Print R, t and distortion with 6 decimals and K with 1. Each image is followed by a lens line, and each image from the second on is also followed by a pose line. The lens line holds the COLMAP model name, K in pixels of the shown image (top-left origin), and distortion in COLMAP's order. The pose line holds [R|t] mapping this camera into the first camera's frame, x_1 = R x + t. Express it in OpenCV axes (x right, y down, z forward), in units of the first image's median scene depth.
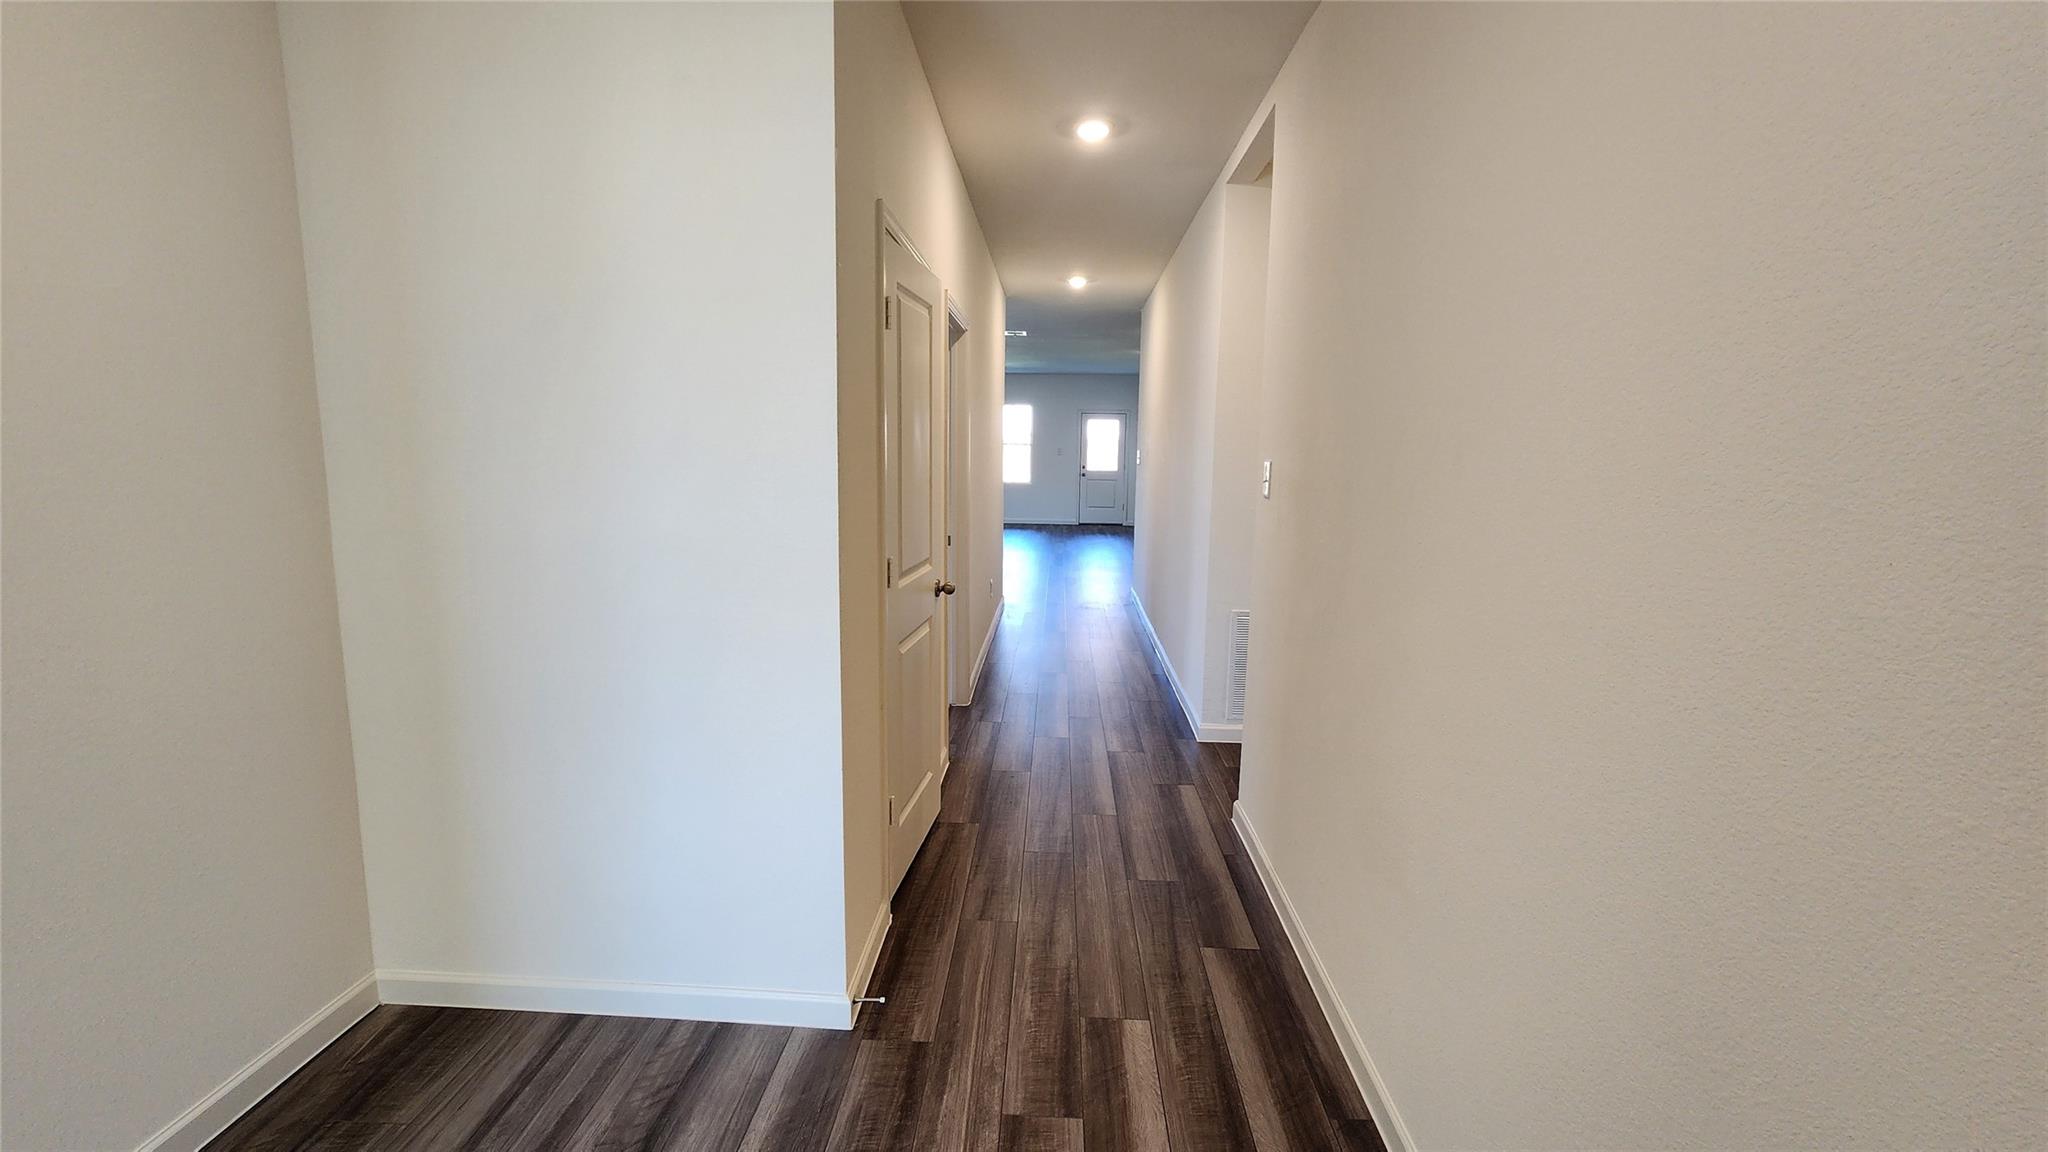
lens RADIAL K [[846.9, 0, 1017.3], [0, 846.9, 568.9], [0, 0, 1]] dist [0.000355, -0.000346]
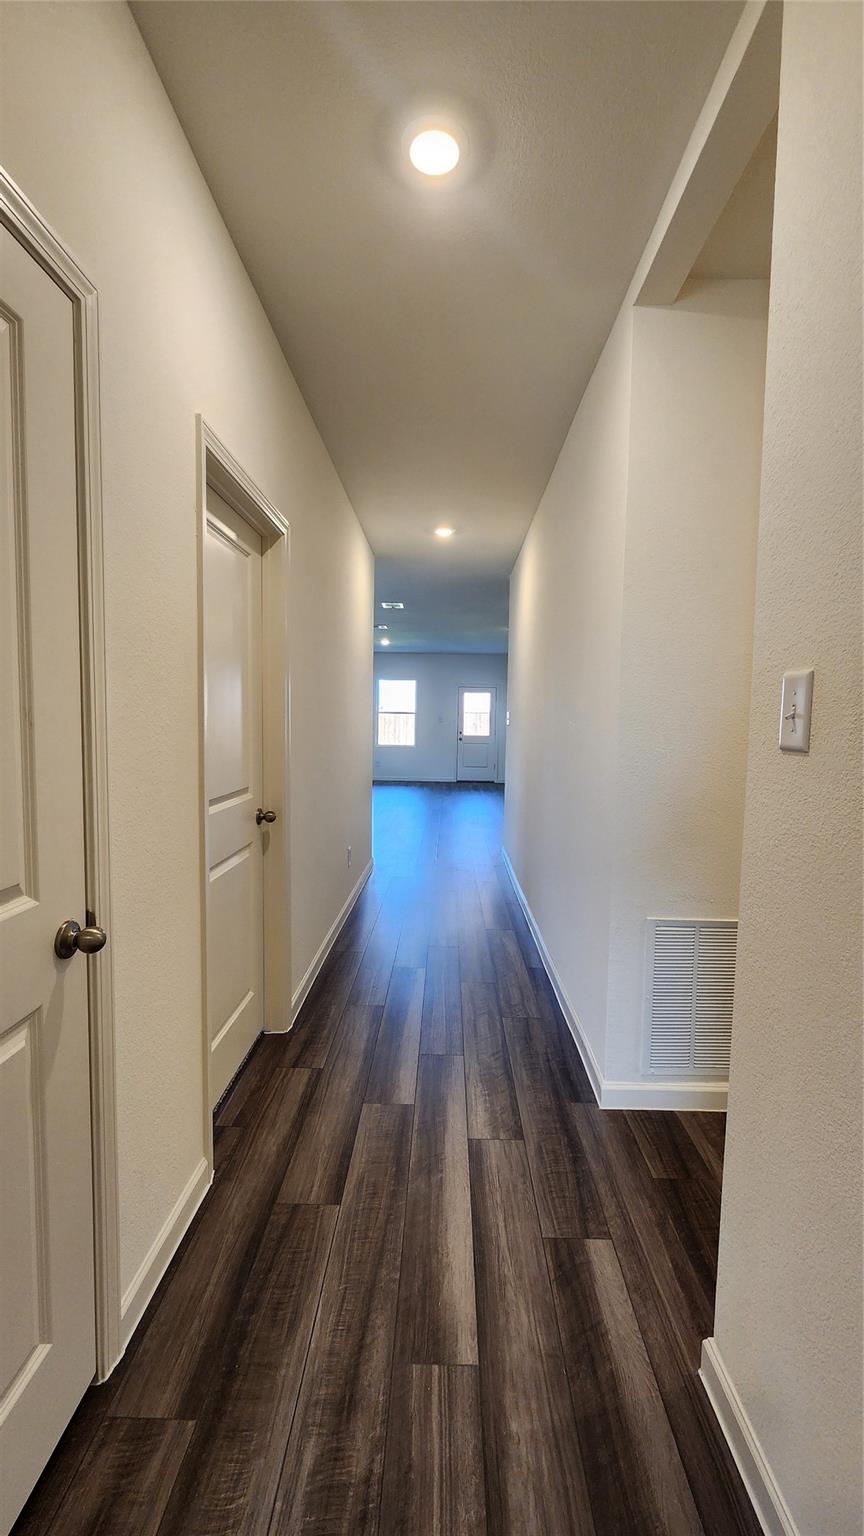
lens RADIAL K [[635.2, 0, 441.5], [0, 635.2, 771.0], [0, 0, 1]] dist [0.000355, -0.000346]
pose [[0.999221, 0.001519, 0.039429, 0.054557], [0.001049, 0.997884, -0.065005, -0.031685], [-0.039444, 0.064996, 0.997106, 0.408092]]
